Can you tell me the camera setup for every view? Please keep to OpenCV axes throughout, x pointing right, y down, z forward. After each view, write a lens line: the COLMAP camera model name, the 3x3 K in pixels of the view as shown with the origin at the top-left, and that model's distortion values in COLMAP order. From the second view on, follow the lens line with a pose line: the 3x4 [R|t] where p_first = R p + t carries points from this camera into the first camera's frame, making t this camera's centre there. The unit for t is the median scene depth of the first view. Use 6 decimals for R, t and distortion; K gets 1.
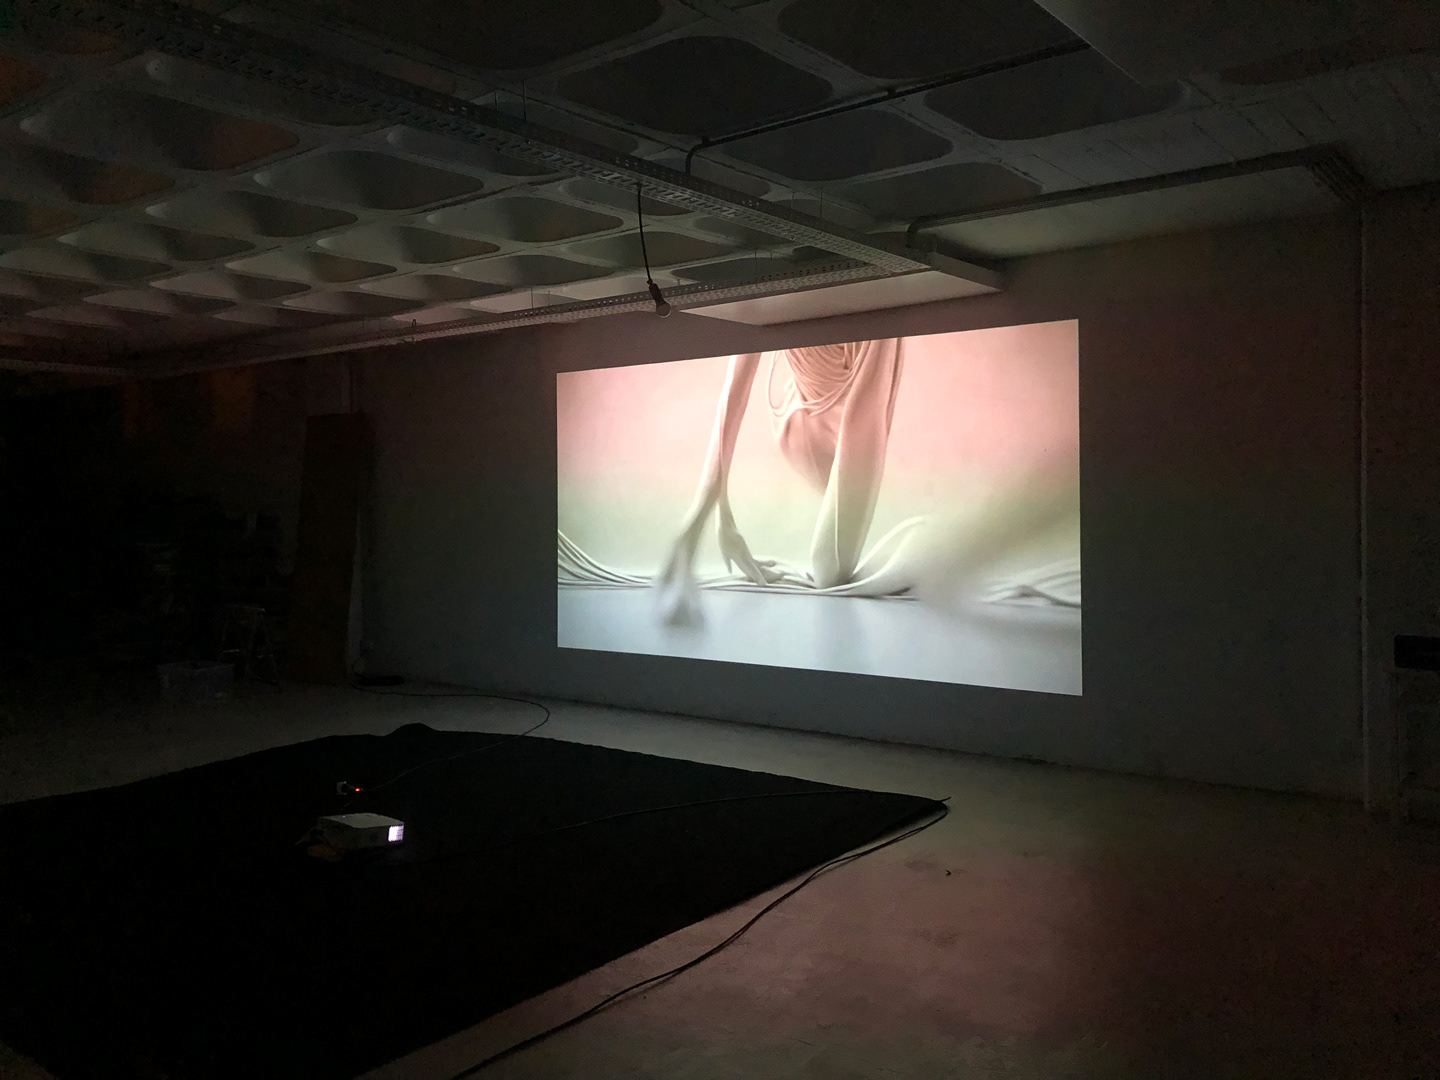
lens RADIAL K [[1182.1, 0, 727.3], [0, 1182.1, 537.0], [0, 0, 1]] dist [0.011644, 0.003070]
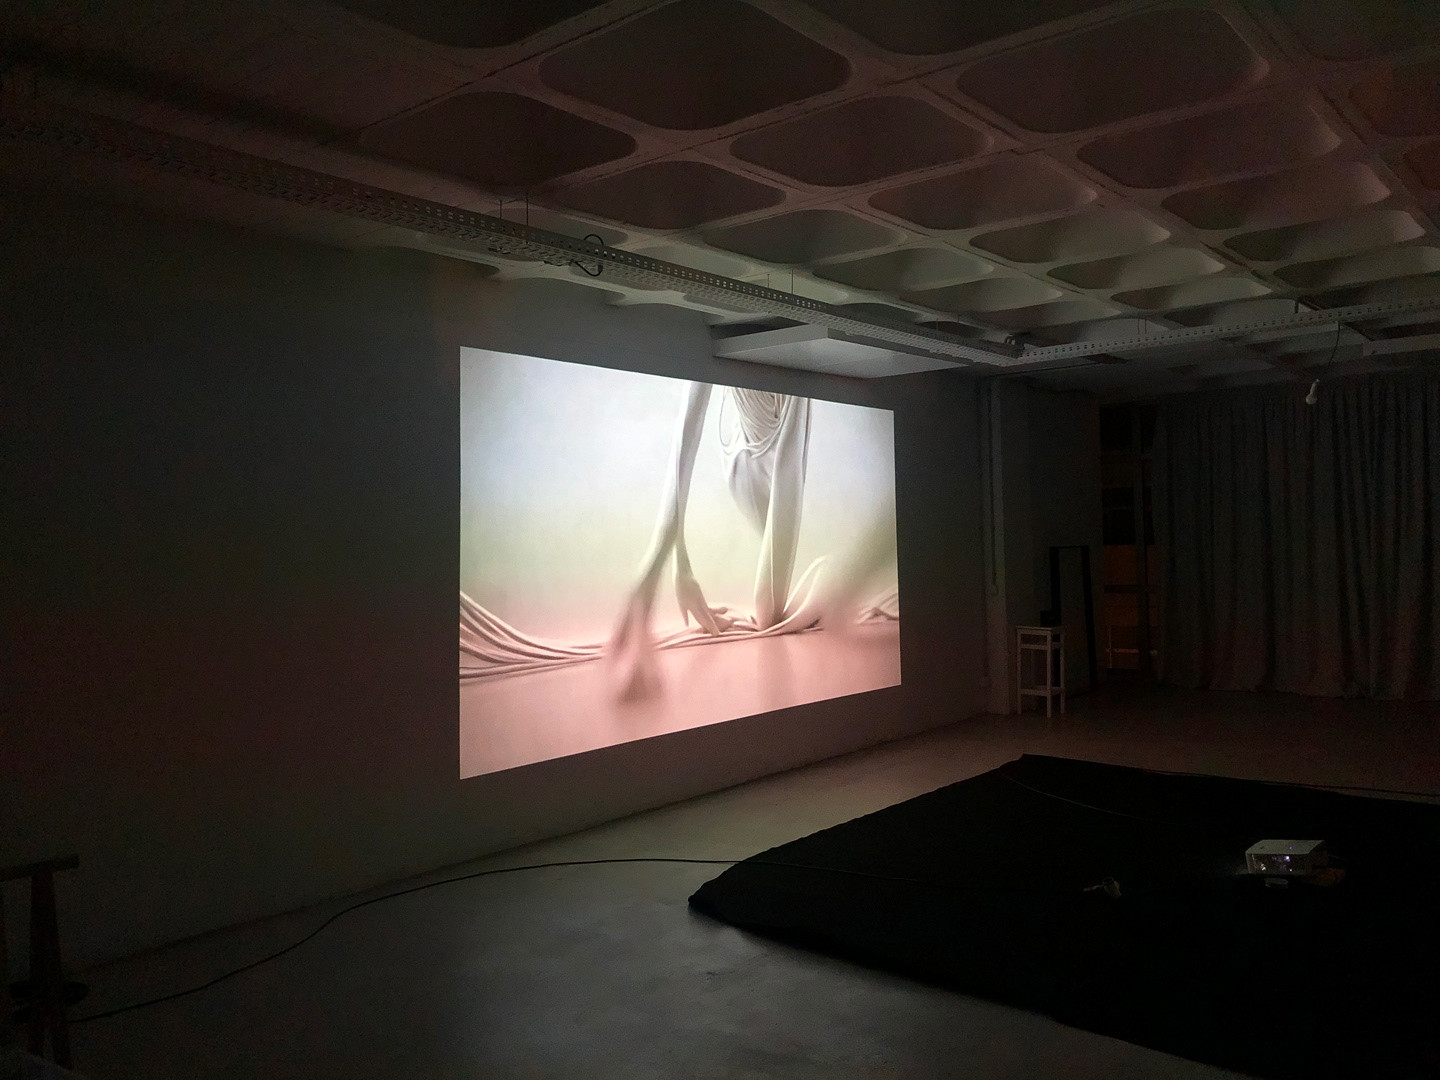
lens RADIAL K [[1182.1, 0, 727.3], [0, 1182.1, 537.0], [0, 0, 1]] dist [0.011644, 0.003070]
pose [[0.009433, 0.019000, 0.999775, -0.907589], [0.056570, 0.998208, -0.019504, -0.017320], [-0.998354, 0.056741, 0.008342, 0.997645]]
